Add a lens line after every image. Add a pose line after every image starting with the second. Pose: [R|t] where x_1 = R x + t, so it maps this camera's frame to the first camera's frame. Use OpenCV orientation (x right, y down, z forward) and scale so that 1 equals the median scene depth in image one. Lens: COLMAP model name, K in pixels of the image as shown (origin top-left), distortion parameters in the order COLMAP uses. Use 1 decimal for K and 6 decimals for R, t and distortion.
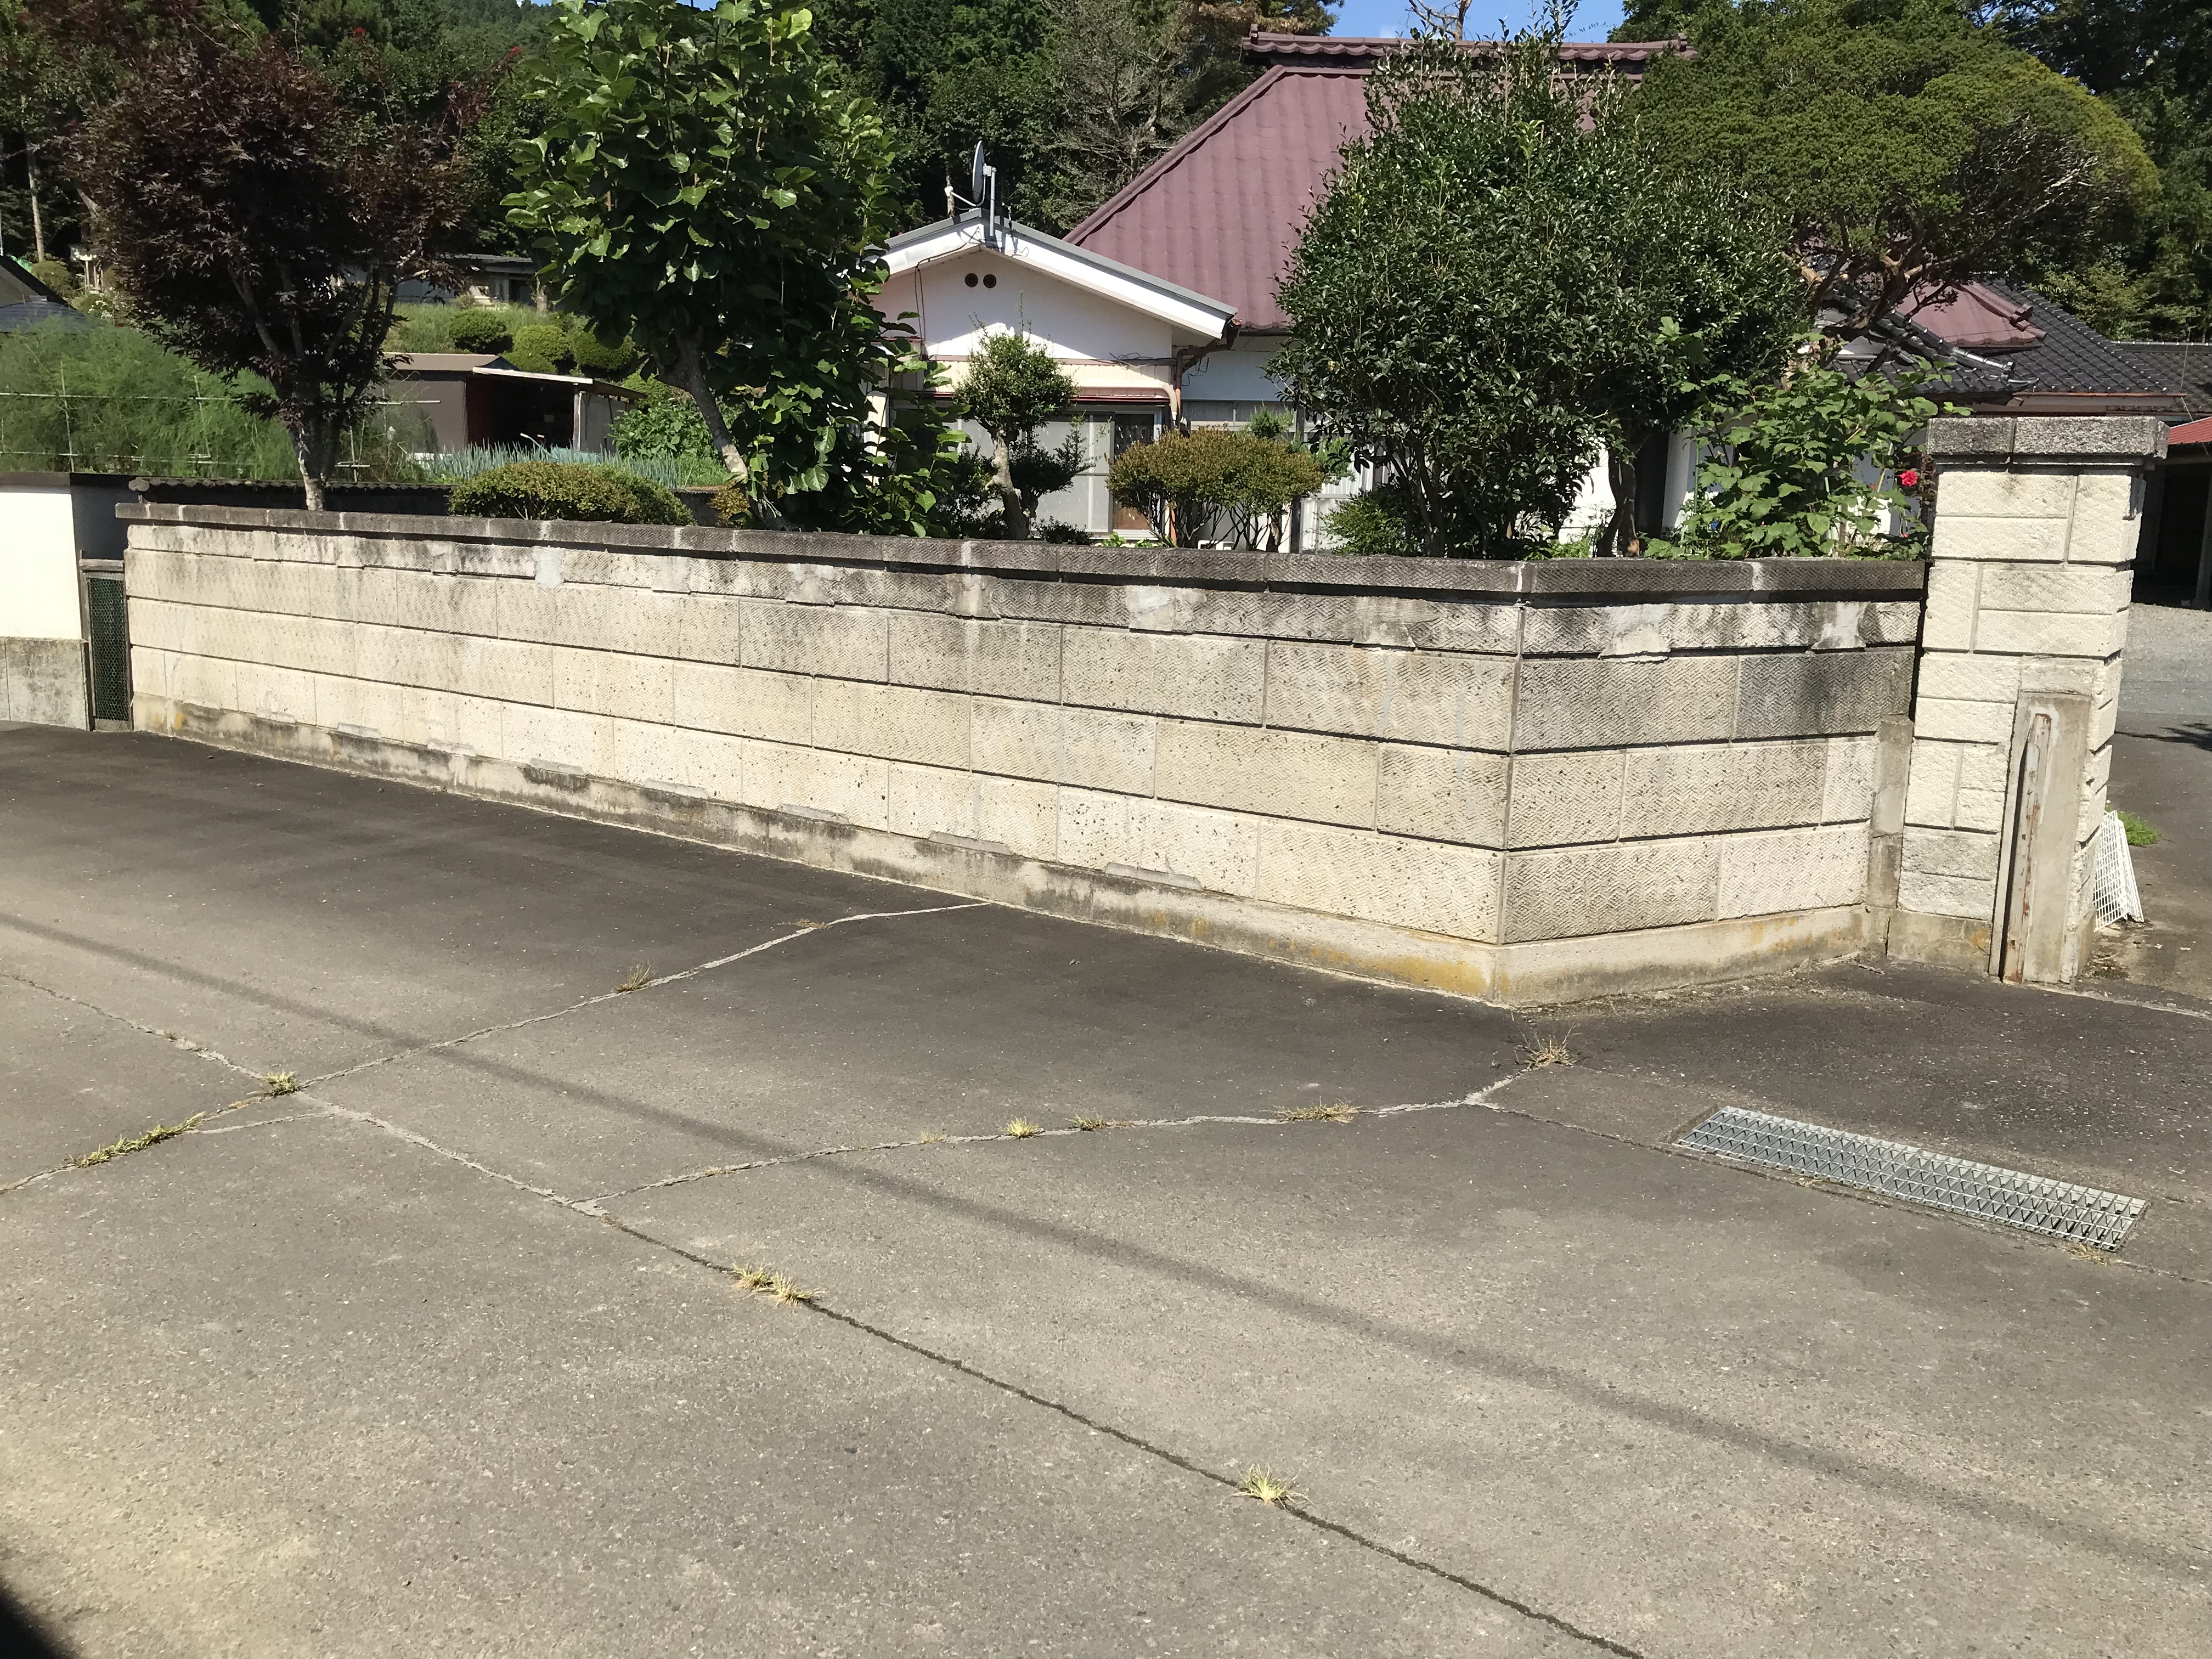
lens RADIAL K [[1808.2, 0, 1125.4], [0, 1808.2, 844.9], [0, 0, 1]] dist [0.043861, -0.052460]
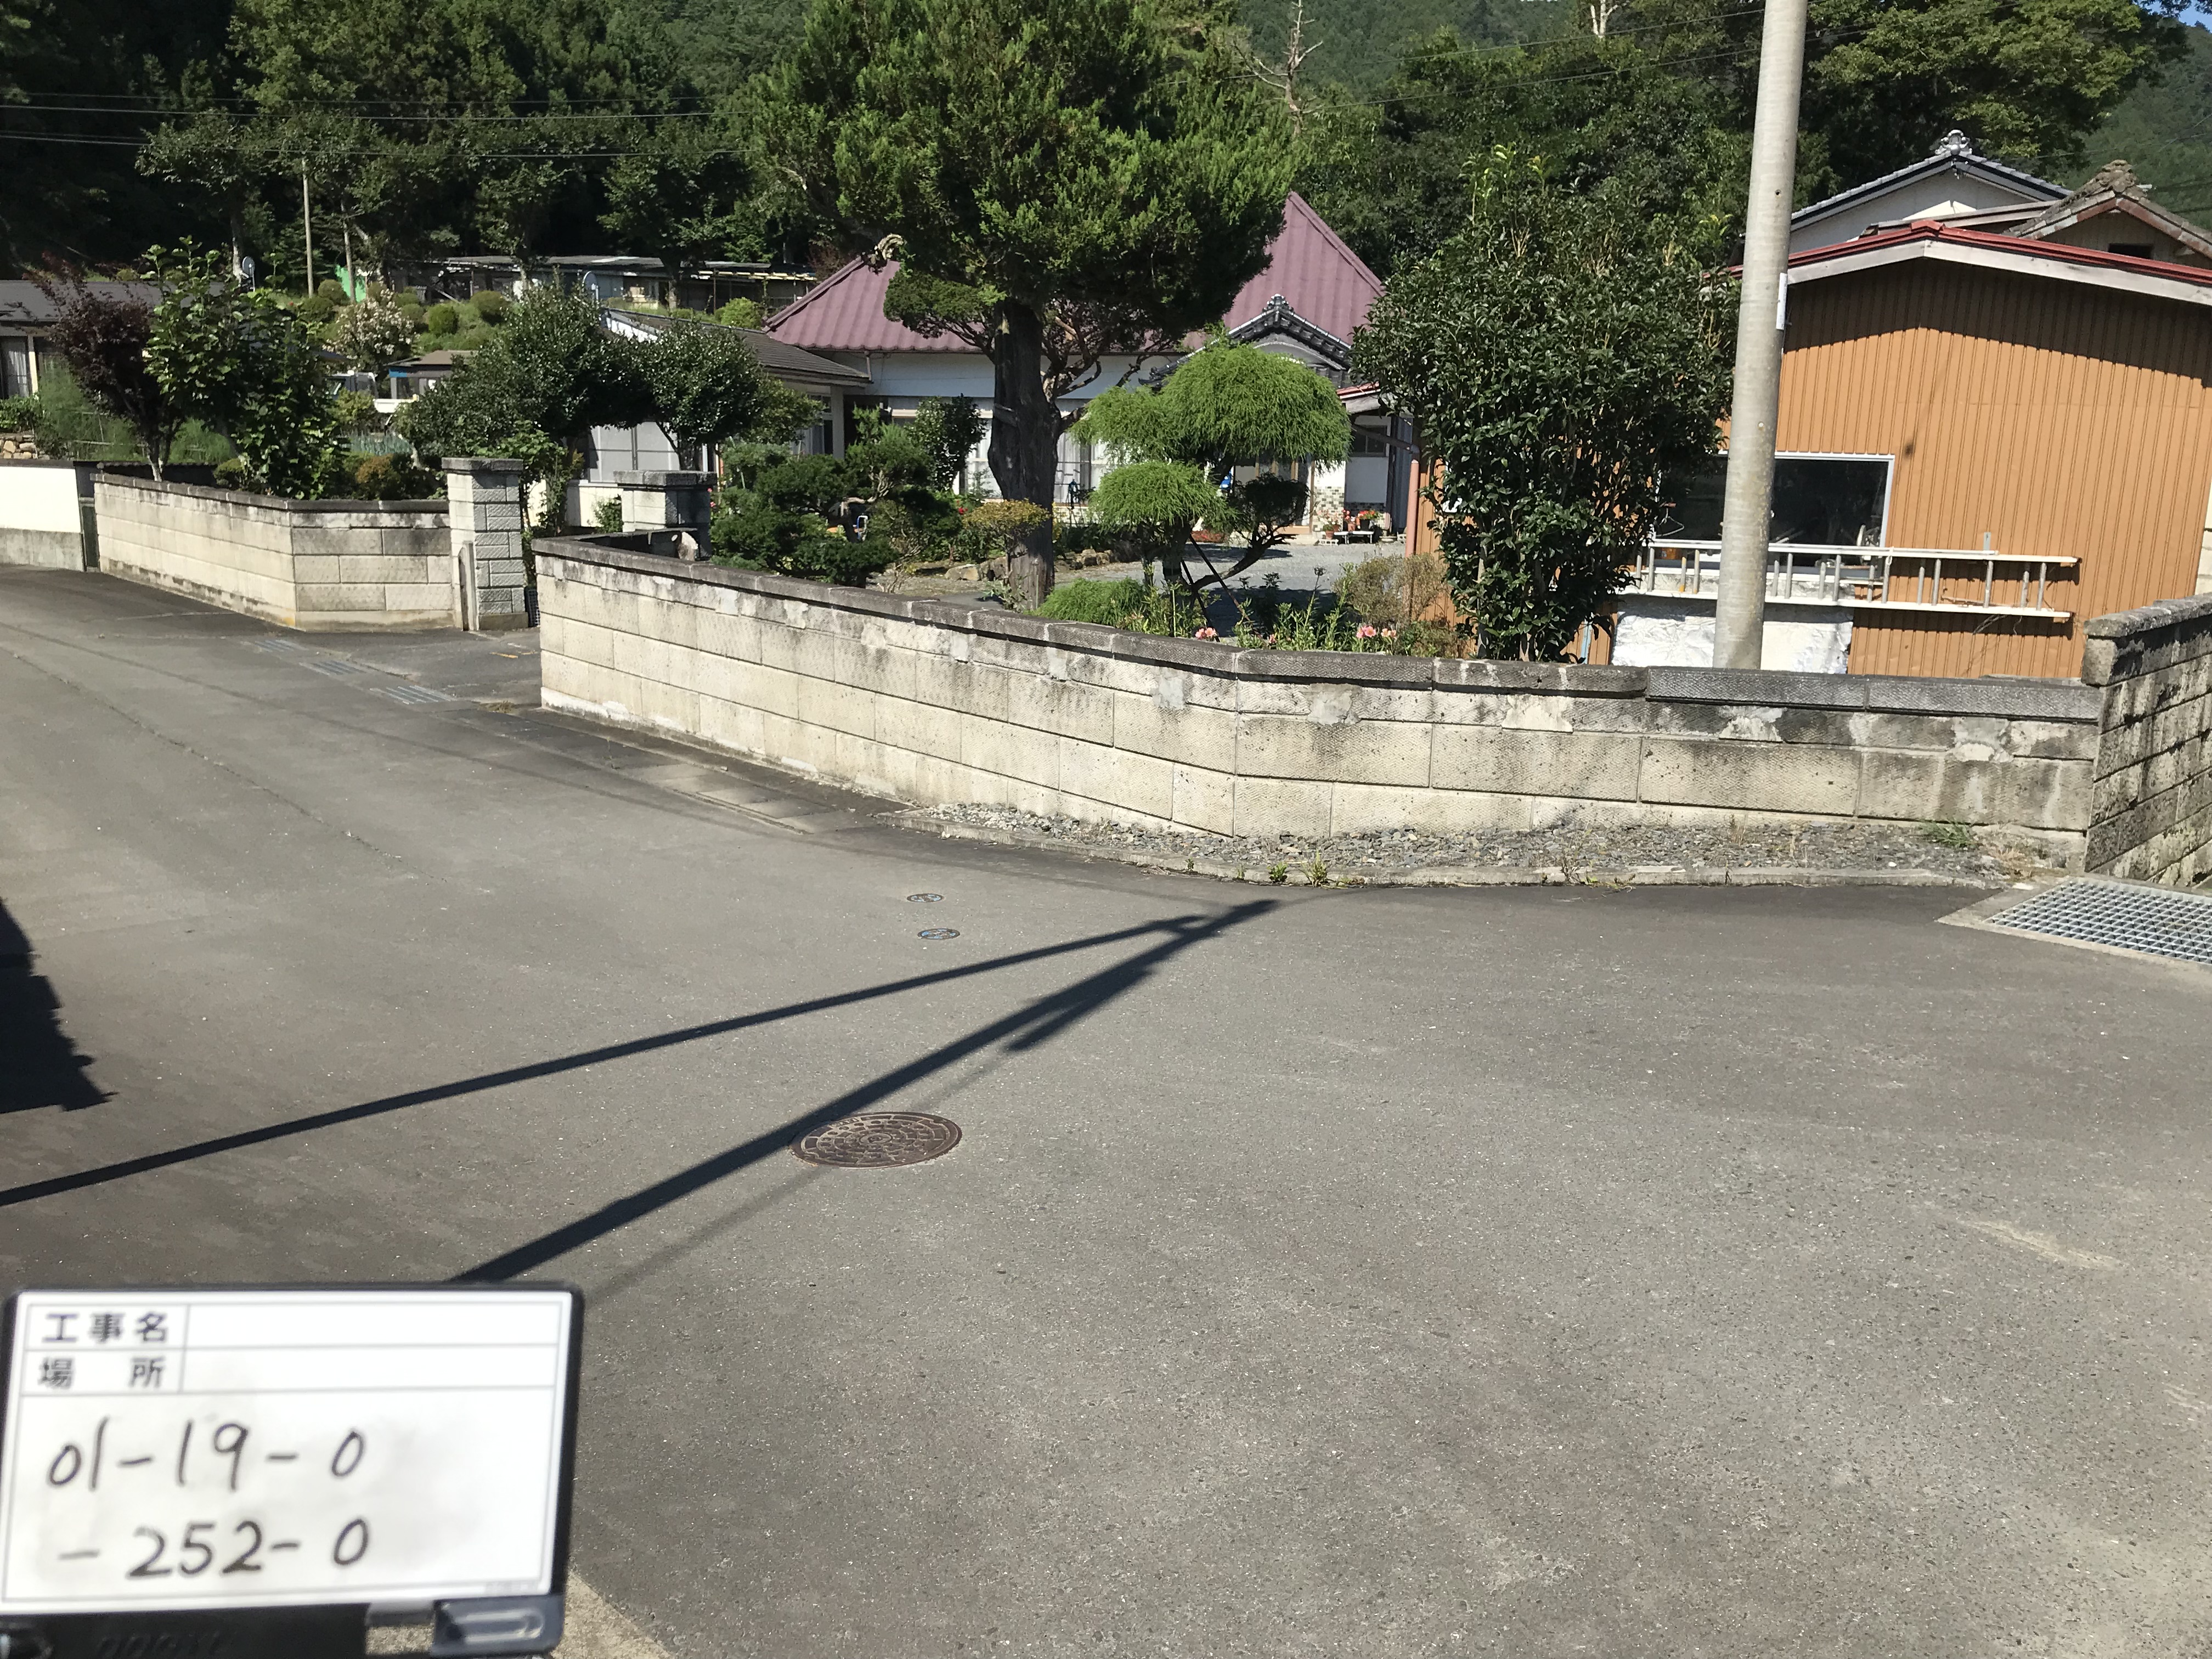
lens RADIAL K [[1808.2, 0, 1102.5], [0, 1808.2, 830.1], [0, 0, 1]] dist [0.043861, -0.052460]
pose [[0.979338, 0.039487, -0.198337, 1.492686], [-0.034817, 0.999030, 0.026978, 0.200874], [0.199210, -0.019516, 0.979762, -1.299838]]
